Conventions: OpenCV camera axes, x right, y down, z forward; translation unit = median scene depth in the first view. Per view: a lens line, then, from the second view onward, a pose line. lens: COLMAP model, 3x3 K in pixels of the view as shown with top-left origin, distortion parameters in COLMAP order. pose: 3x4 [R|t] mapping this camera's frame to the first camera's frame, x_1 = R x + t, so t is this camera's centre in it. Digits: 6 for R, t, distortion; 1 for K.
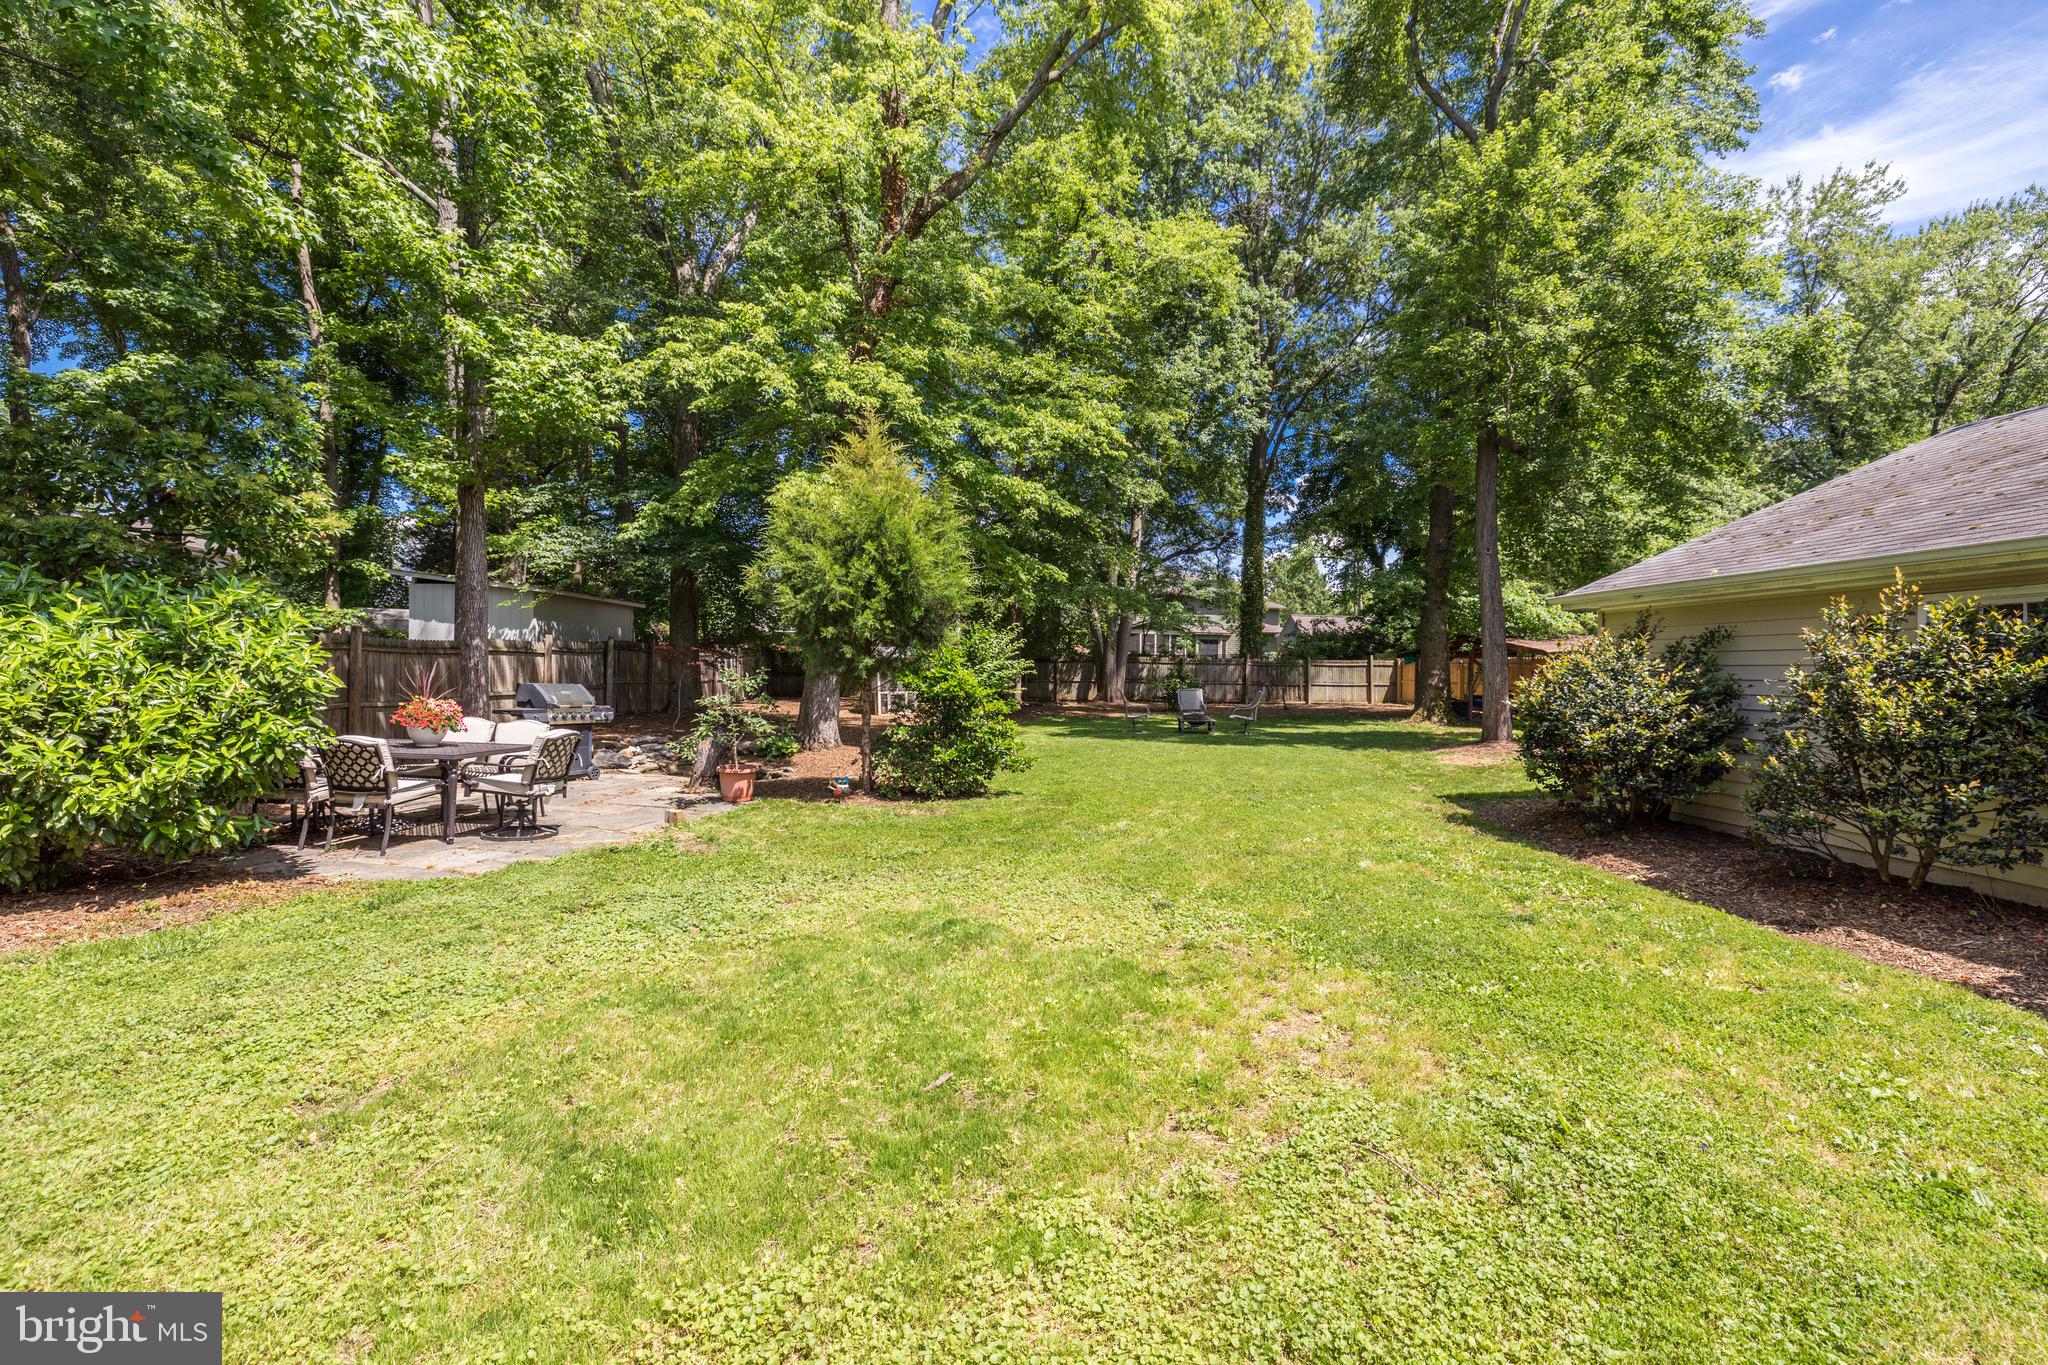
lens RADIAL K [[894.6, 0, 1014.6], [0, 894.6, 687.3], [0, 0, 1]] dist [-0.045105, 0.016171]
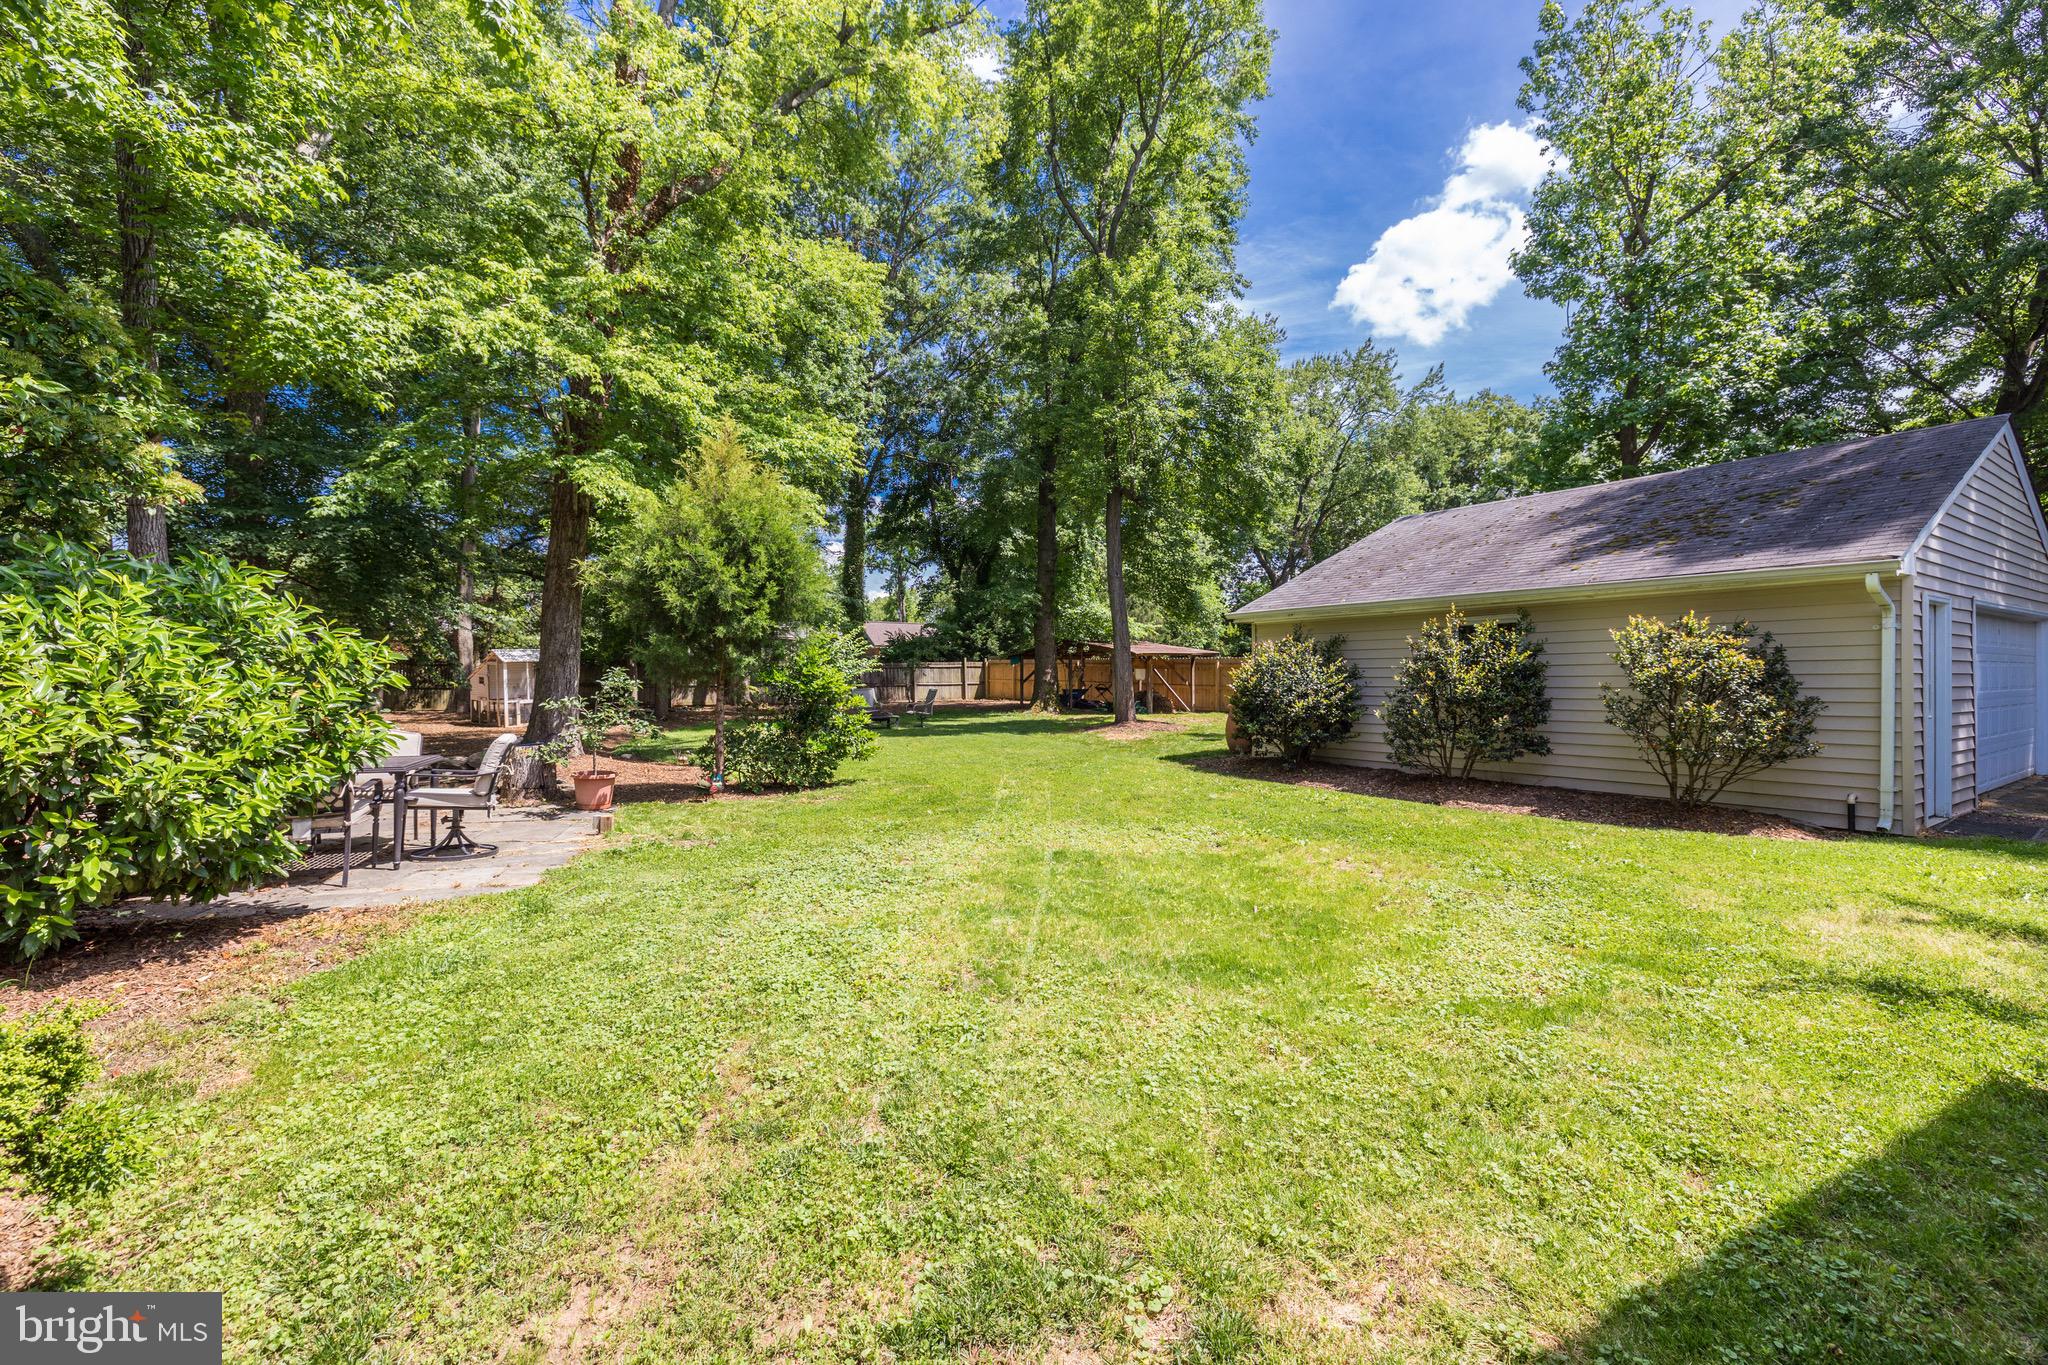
lens RADIAL K [[894.6, 0, 1060.2], [0, 894.6, 677.0], [0, 0, 1]] dist [-0.045105, 0.016171]
pose [[0.833069, -0.014290, 0.552985, -0.293512], [0.023795, 0.999667, -0.010014, 0.006523], [-0.552658, 0.021500, 0.833131, -0.039624]]
